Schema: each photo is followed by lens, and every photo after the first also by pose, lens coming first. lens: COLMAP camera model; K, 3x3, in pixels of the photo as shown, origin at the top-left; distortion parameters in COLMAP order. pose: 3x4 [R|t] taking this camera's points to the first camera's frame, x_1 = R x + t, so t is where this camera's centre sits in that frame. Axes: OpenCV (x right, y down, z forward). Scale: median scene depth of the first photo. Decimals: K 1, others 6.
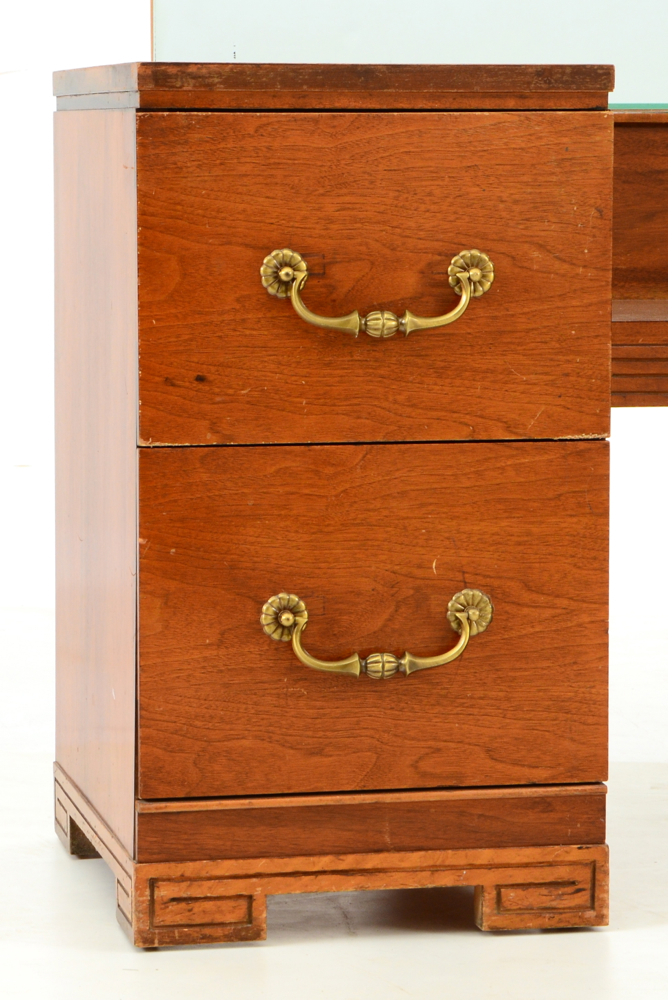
lens RADIAL K [[3607.7, 0, 334.0], [0, 3607.7, 500.0], [0, 0, 1]] dist [0.357168, 1.325393]
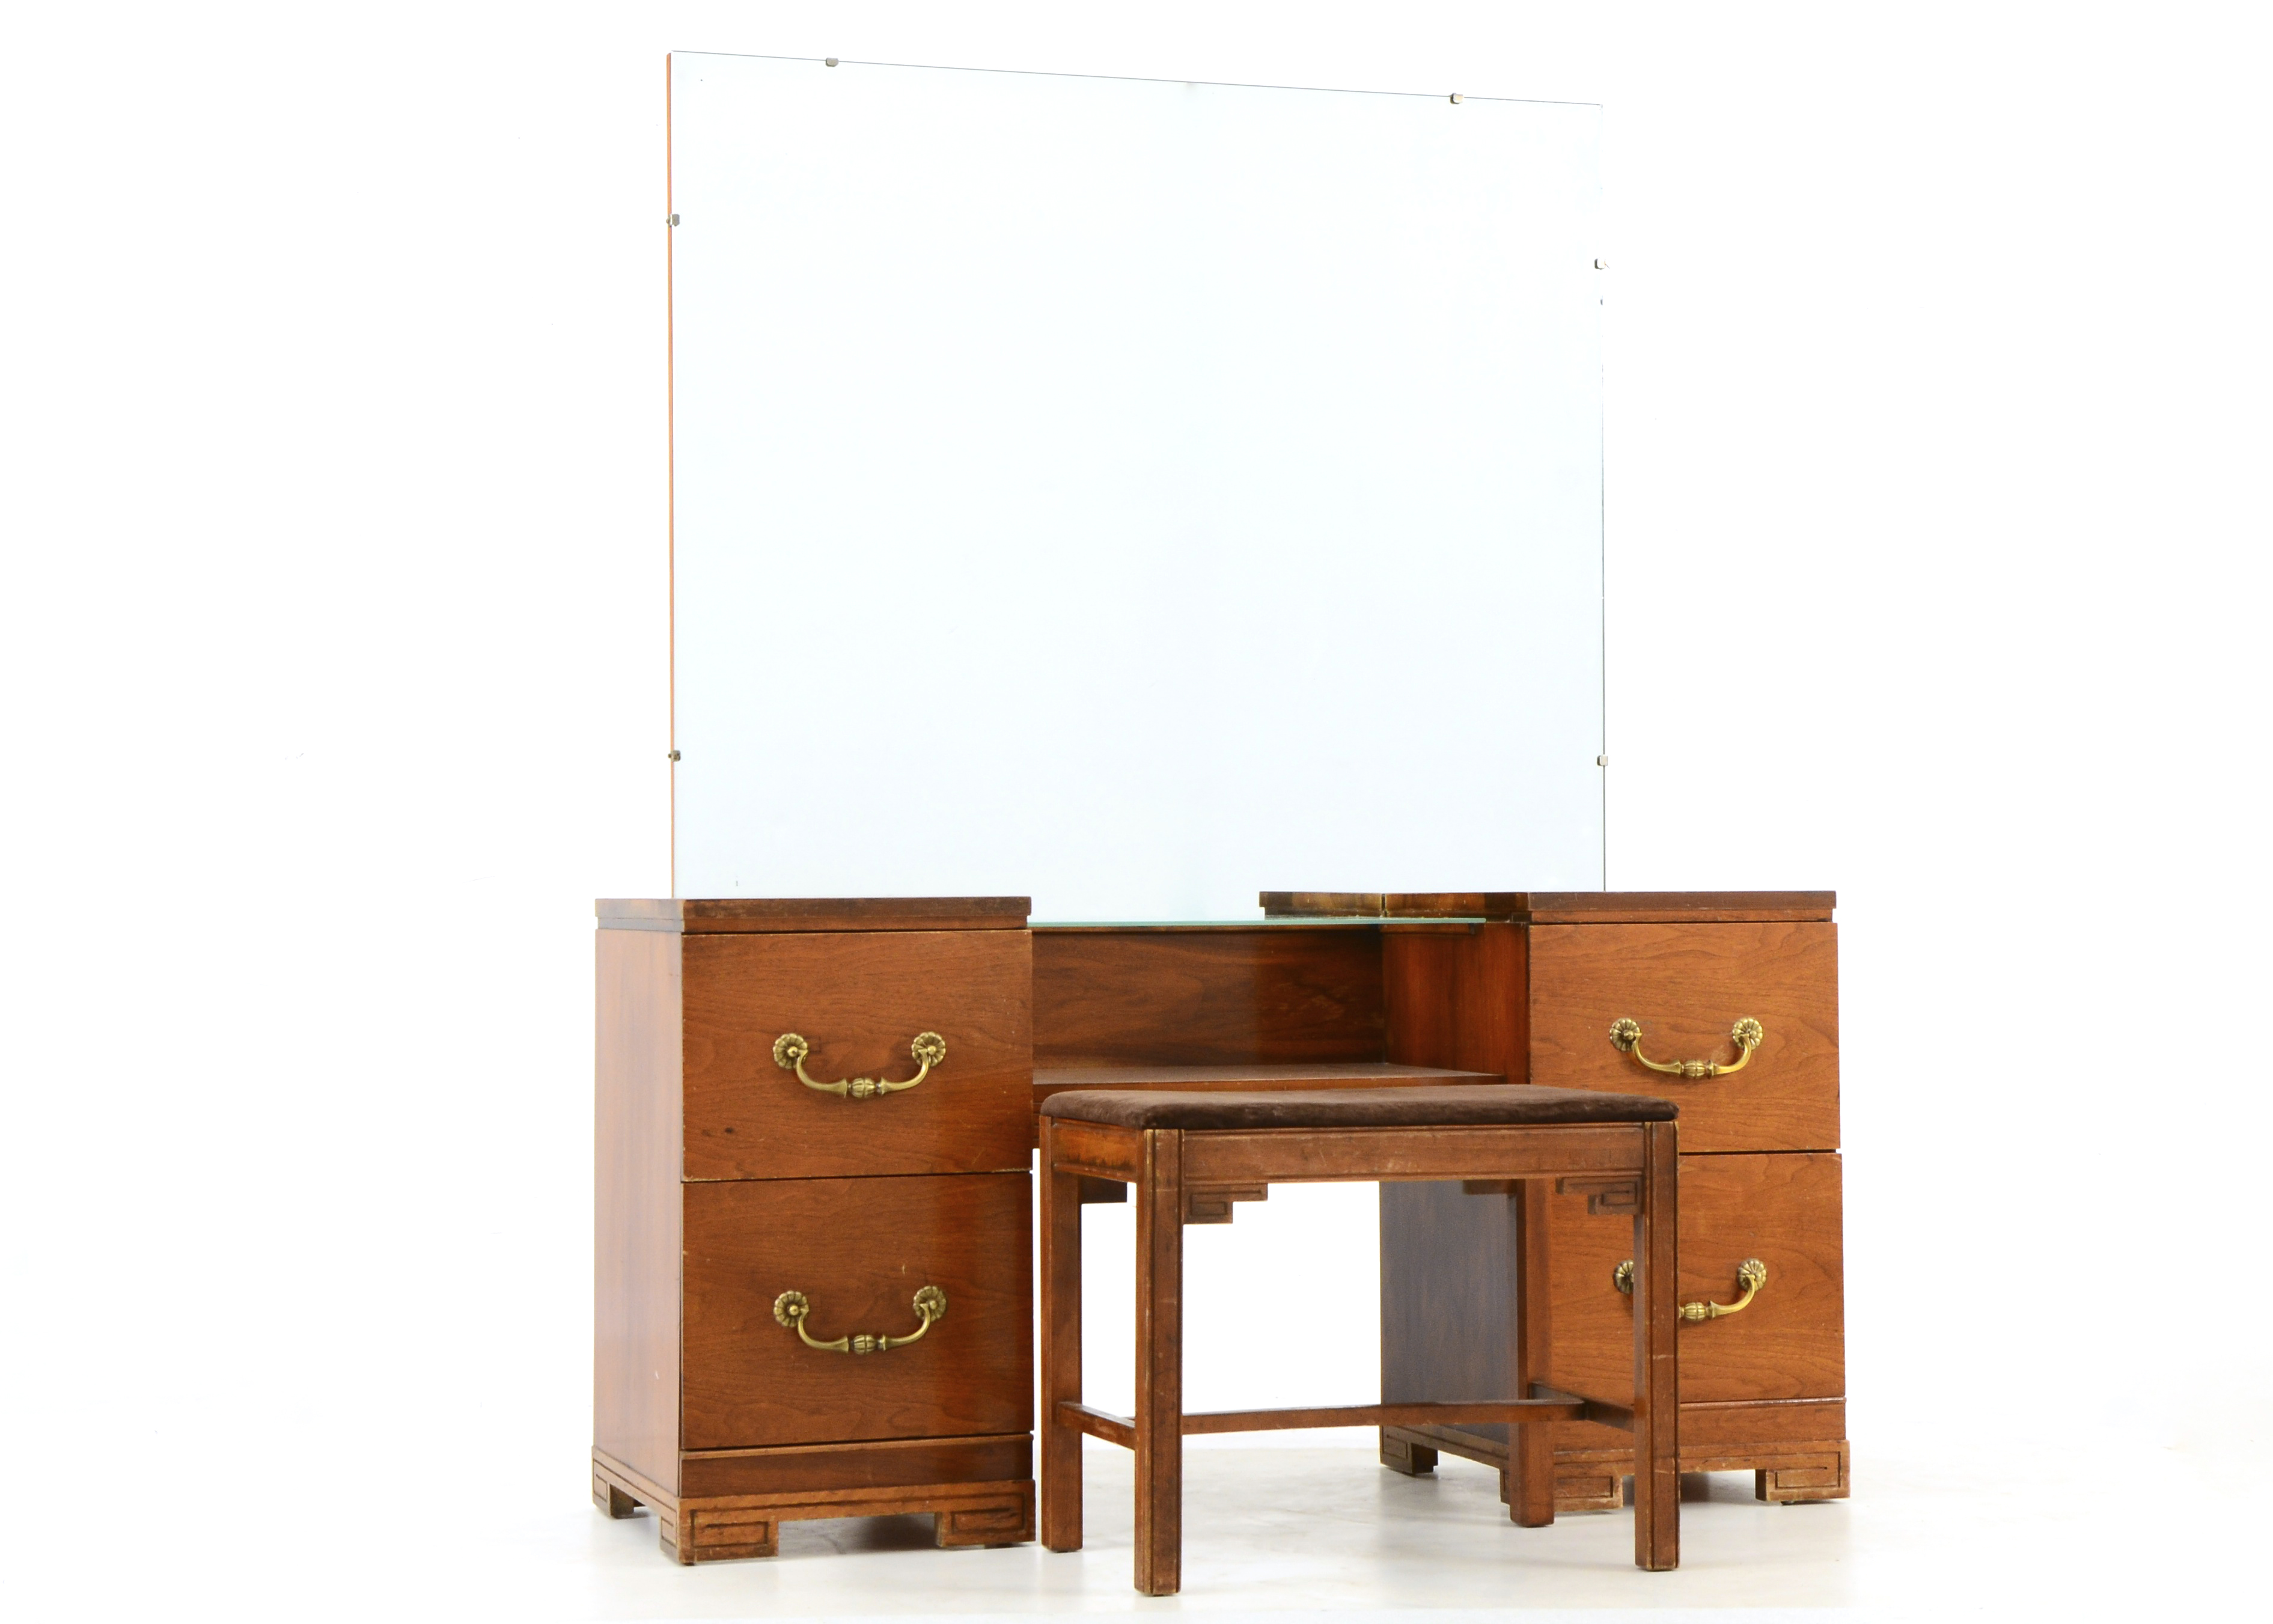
lens RADIAL K [[4405.6, 0, 1186.8], [0, 4405.6, 816.4], [0, 0, 1]] dist [0.181666, -0.047847]
pose [[0.993773, -0.006316, 0.111245, -0.049231], [0.019102, 0.993269, -0.114244, 0.041079], [-0.109775, 0.115658, 0.987205, -0.650192]]
